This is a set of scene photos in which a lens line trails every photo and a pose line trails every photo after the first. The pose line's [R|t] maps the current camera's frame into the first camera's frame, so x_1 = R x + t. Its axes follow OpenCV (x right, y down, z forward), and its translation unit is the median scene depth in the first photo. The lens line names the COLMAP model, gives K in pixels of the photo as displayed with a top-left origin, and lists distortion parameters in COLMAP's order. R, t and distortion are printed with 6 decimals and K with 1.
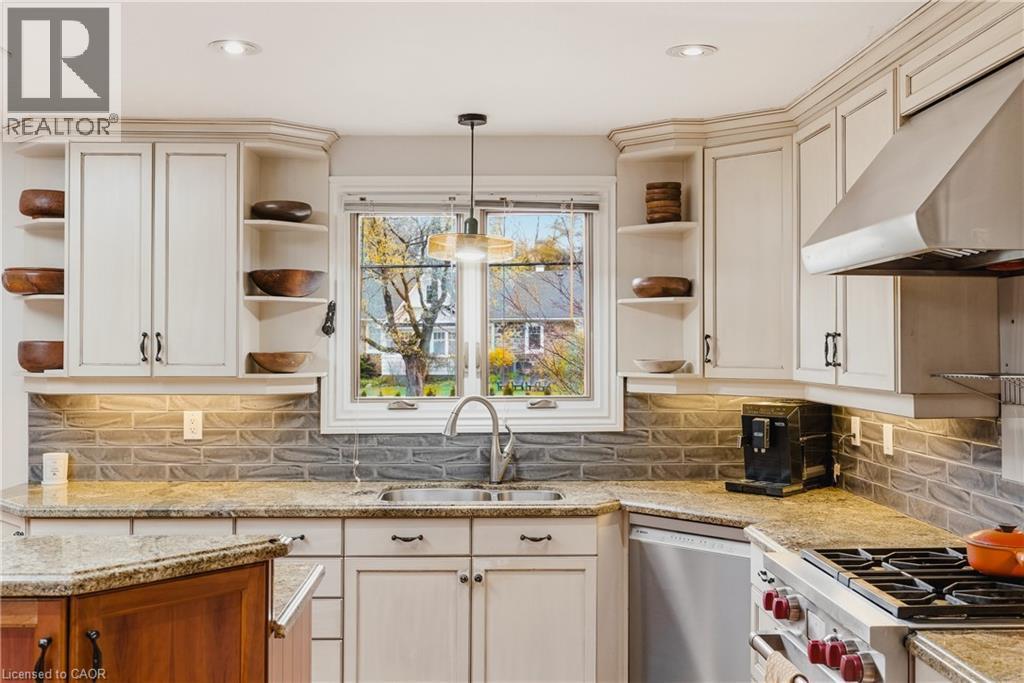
lens RADIAL K [[1024.6, 0, 510.5], [0, 1024.6, 341.0], [0, 0, 1]] dist [0.017214, 0.000000]
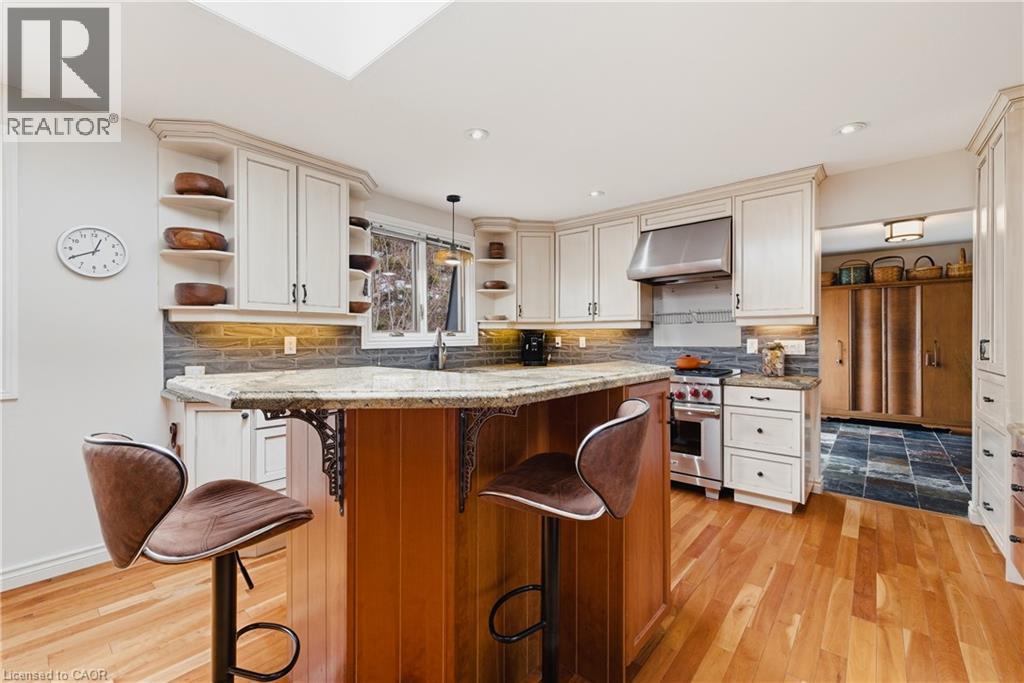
lens RADIAL K [[431.5, 0, 512.8], [0, 431.5, 338.5], [0, 0, 1]] dist [0.000222, -0.000020]
pose [[0.669012, -0.004236, 0.743240, -0.582448], [0.000958, 0.999988, 0.004837, 0.068168], [-0.743251, -0.002524, 0.669008, 0.280300]]
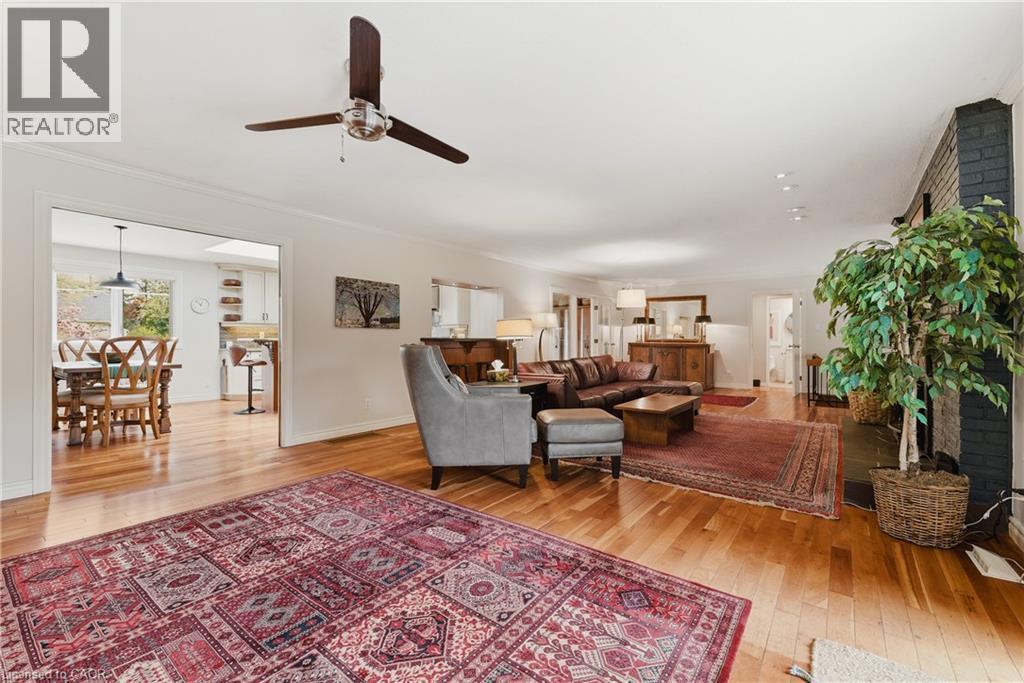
lens RADIAL K [[431.5, 0, 512.2], [0, 431.5, 339.2], [0, 0, 1]] dist [0.000222, -0.000020]
pose [[0.627876, -0.002982, 0.778308, -1.078581], [-0.001170, 0.999988, 0.004775, 0.089364], [-0.778313, -0.003909, 0.627865, -1.003557]]
